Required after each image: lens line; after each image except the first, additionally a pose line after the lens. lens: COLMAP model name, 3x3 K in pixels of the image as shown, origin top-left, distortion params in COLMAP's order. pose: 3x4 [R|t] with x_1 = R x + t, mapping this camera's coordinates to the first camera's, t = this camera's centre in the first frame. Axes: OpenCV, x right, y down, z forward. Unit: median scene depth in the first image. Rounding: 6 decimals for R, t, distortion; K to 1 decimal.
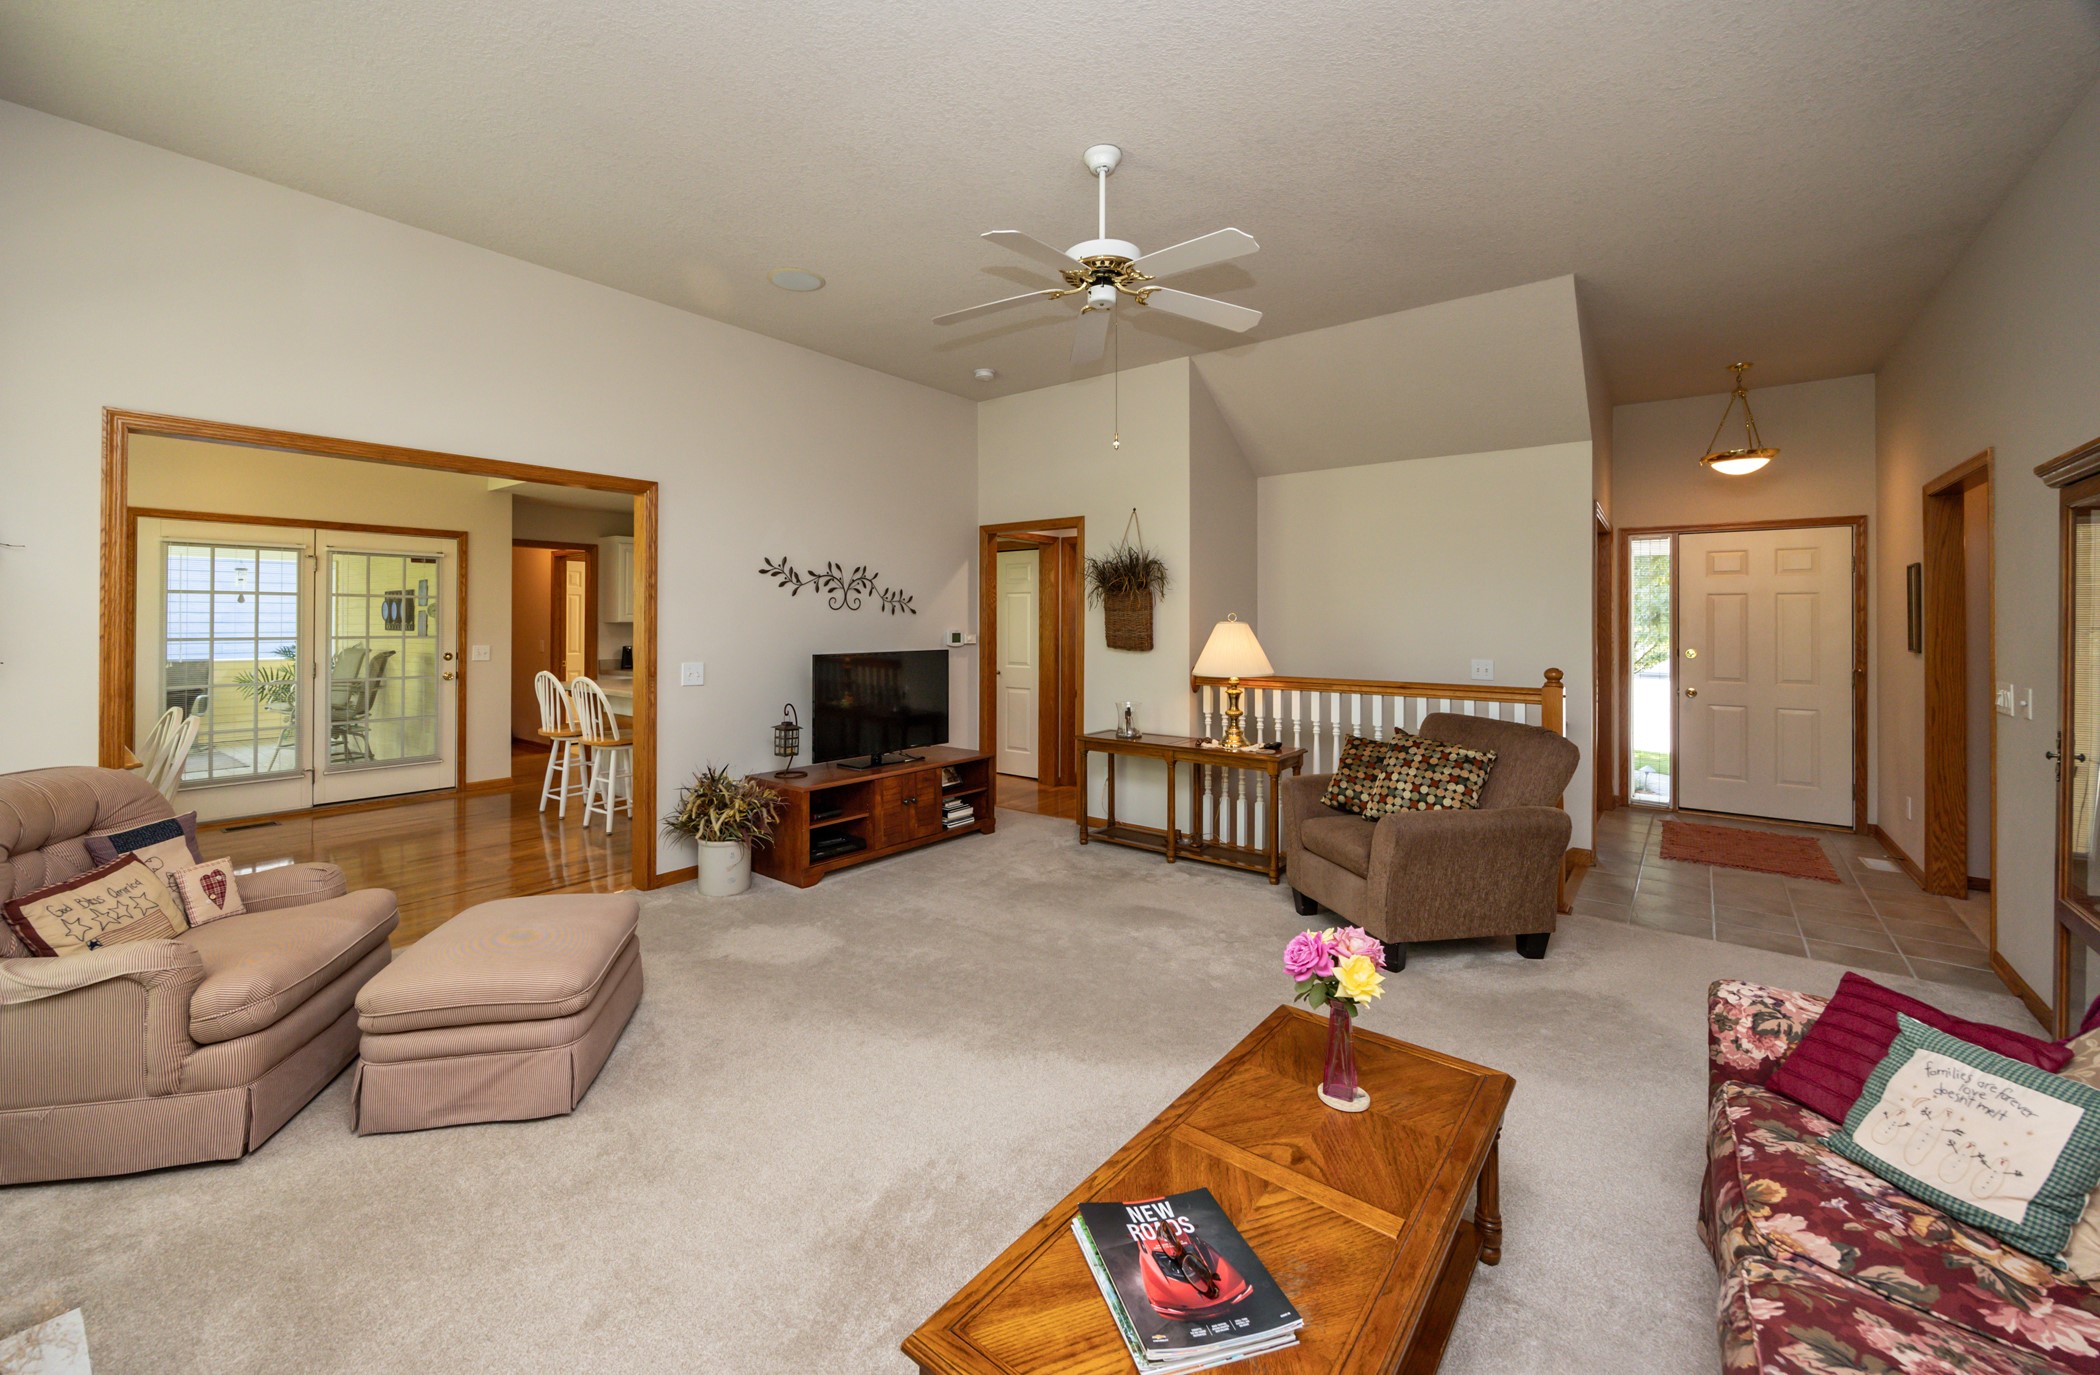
lens RADIAL K [[812.9, 0, 1043.5], [0, 812.9, 610.8], [0, 0, 1]] dist [0.000280, 0.000054]
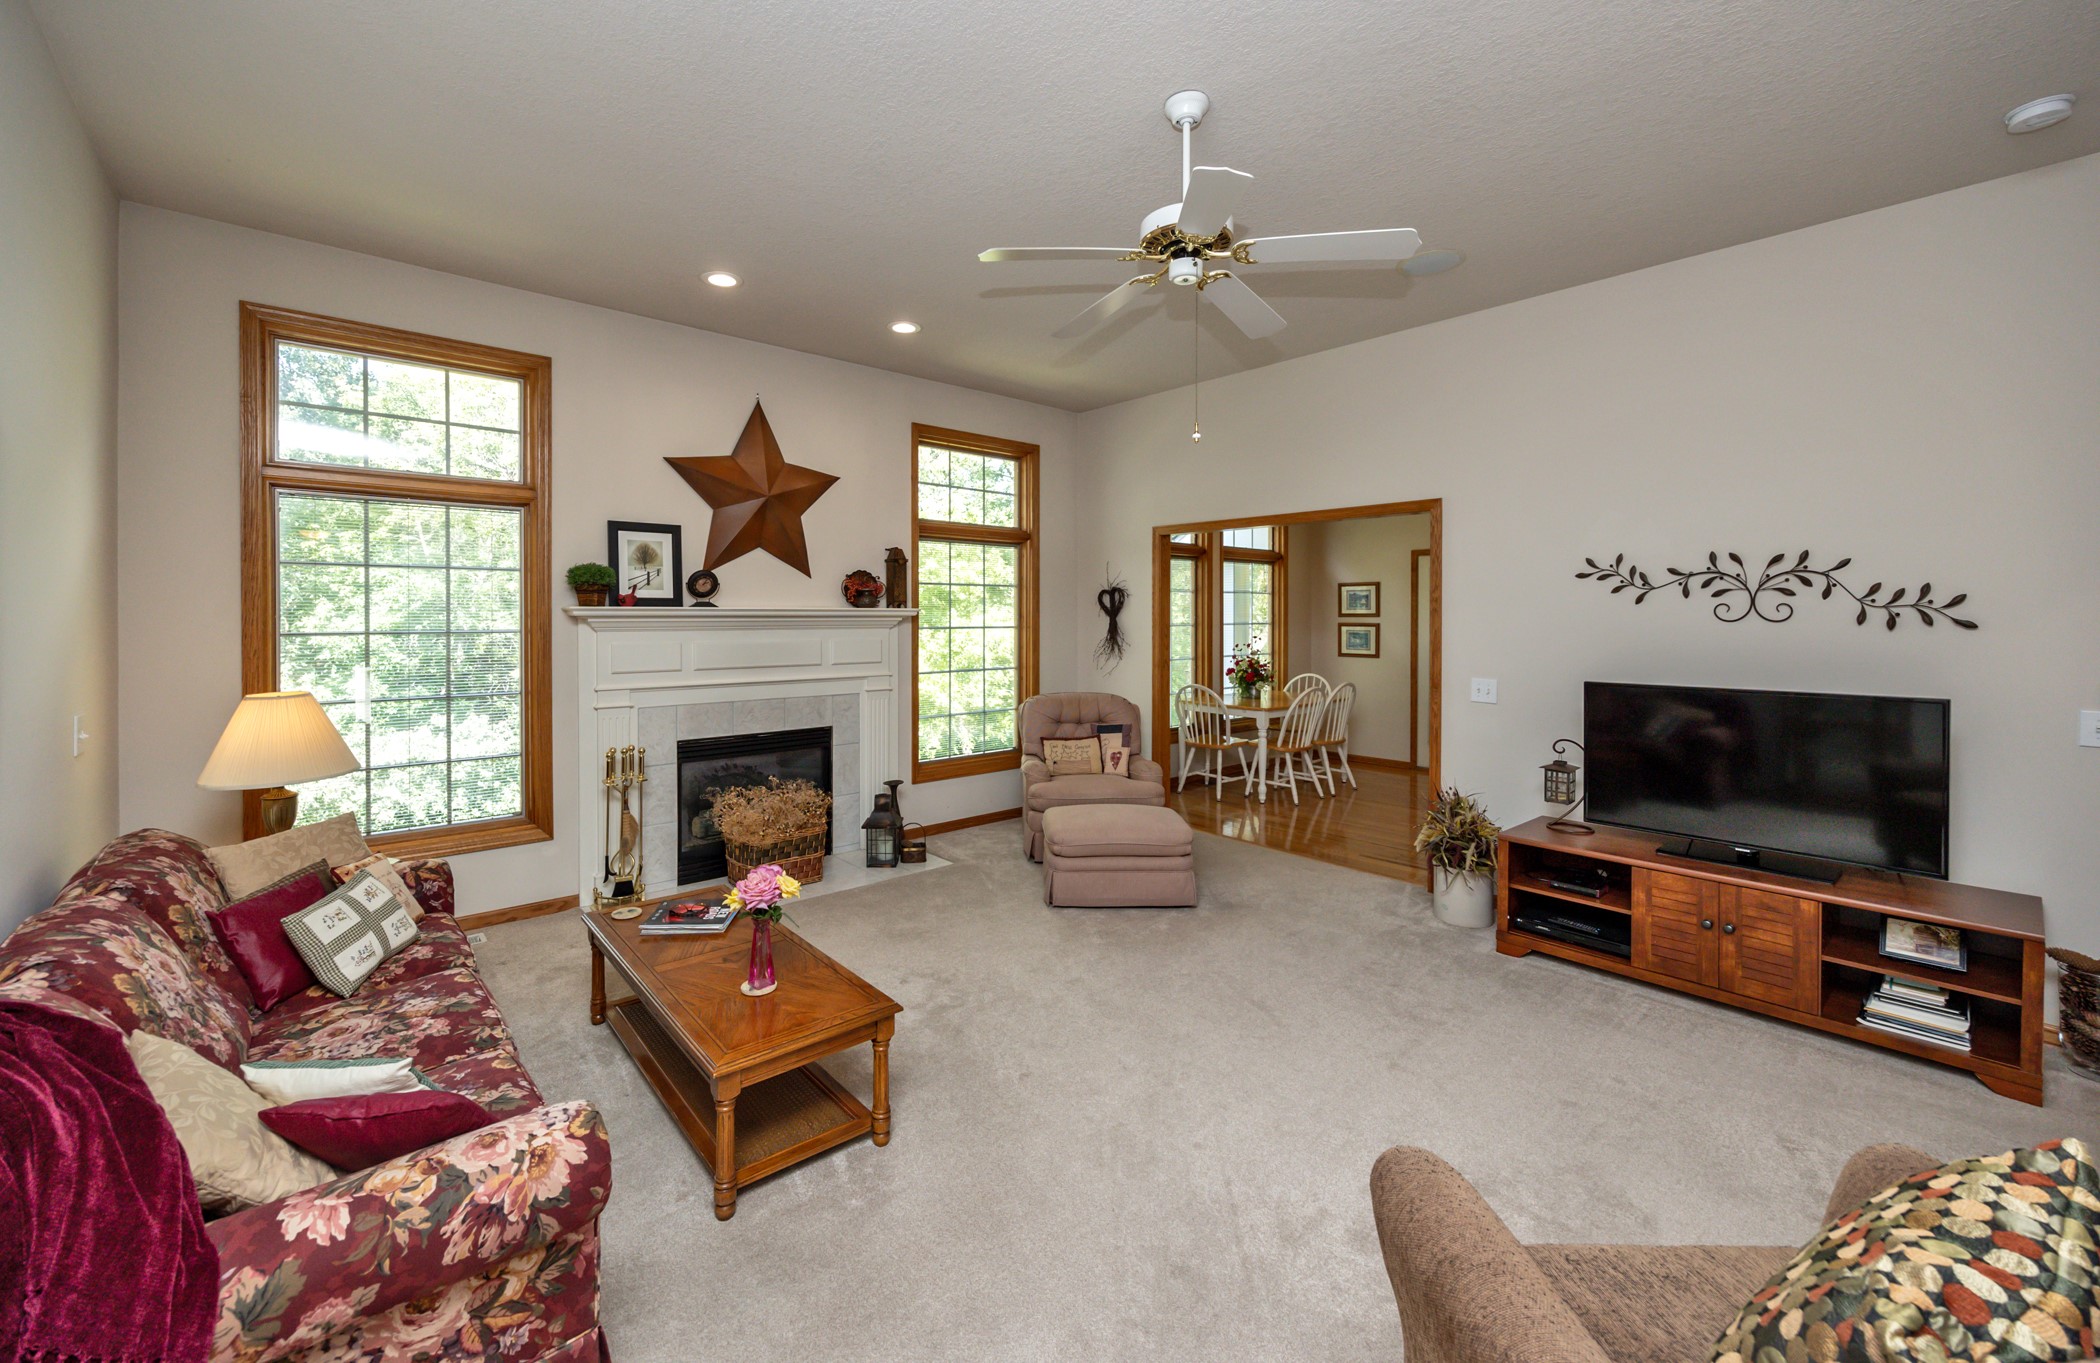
lens RADIAL K [[864.7, 0, 1044.1], [0, 864.7, 625.4], [0, 0, 1]] dist [-0.001189, -0.000197]
pose [[-0.175361, 0.005909, -0.984486, 0.558432], [0.007287, 0.999962, 0.004704, -0.005877], [0.984477, -0.006349, -0.175398, 0.573598]]
